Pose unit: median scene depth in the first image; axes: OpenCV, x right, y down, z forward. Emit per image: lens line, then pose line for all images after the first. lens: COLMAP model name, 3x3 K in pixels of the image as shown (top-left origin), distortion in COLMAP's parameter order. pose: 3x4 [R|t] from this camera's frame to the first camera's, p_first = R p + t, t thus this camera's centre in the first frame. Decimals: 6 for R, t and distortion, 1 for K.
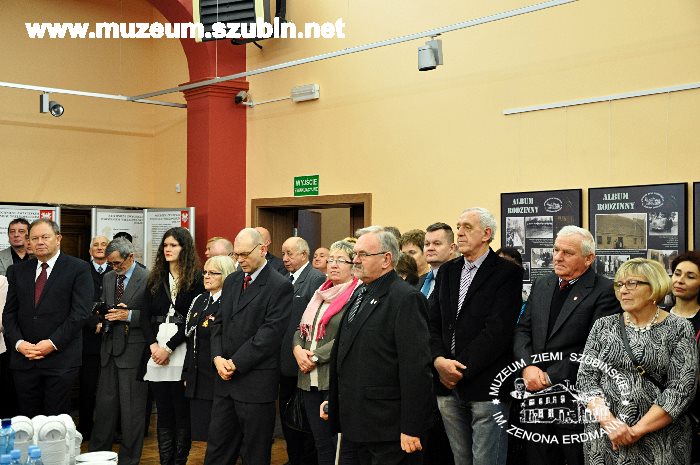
lens RADIAL K [[1039.0, 0, 350.0], [0, 1039.0, 232.5], [0, 0, 1]] dist [0.222329, -0.001000]
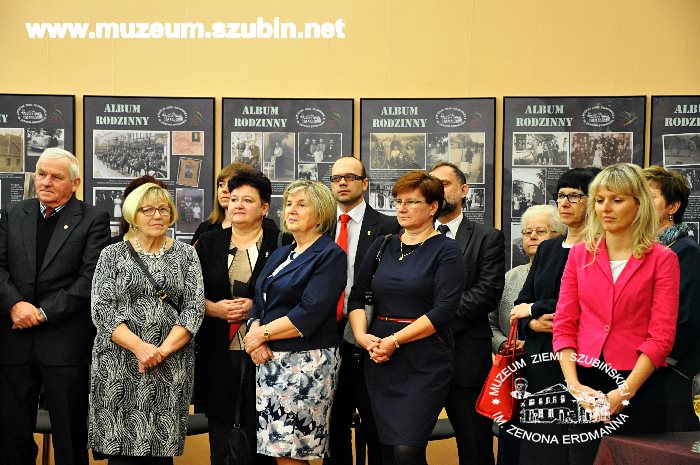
lens RADIAL K [[1965.0, 0, 350.0], [0, 1965.0, 232.5], [0, 0, 1]] dist [0.890906, 0.219270]
pose [[0.775631, -0.012396, 0.631065, -0.670474], [-0.018187, 0.998953, 0.041976, -0.010335], [-0.630924, -0.044035, 0.774594, -0.498671]]
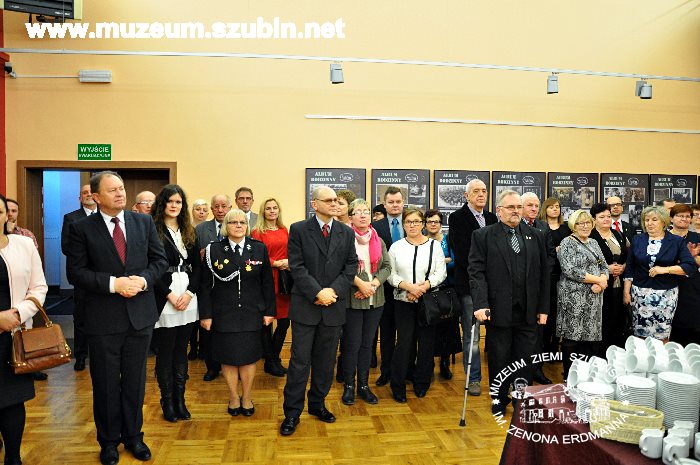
lens RADIAL K [[533.4, 0, 350.0], [0, 533.4, 232.5], [0, 0, 1]] dist [-0.125738, 0.099063]
pose [[0.543972, -0.041410, 0.838081, -0.715926], [-0.015715, 0.998104, 0.059517, 0.014655], [-0.838956, -0.045546, 0.542290, 0.752238]]
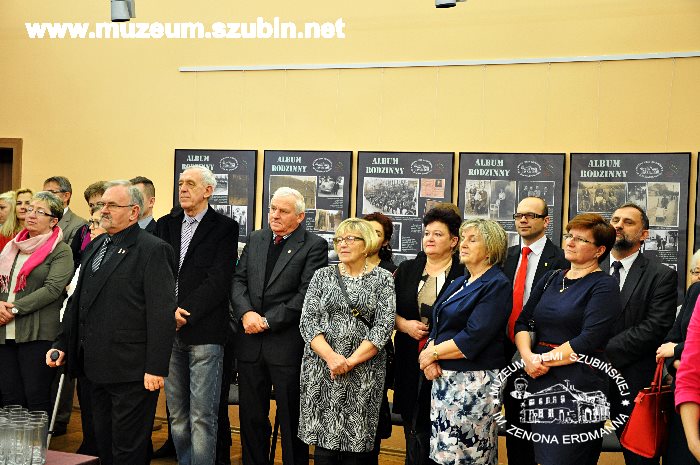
lens RADIAL K [[1130.8, 0, 350.0], [0, 1130.8, 232.5], [0, 0, 1]] dist [0.259111, -0.002514]
pose [[0.921237, 0.025329, 0.388175, -0.187724], [-0.041763, 0.998550, 0.033956, -0.001690], [-0.386752, -0.047493, 0.920960, -0.135269]]
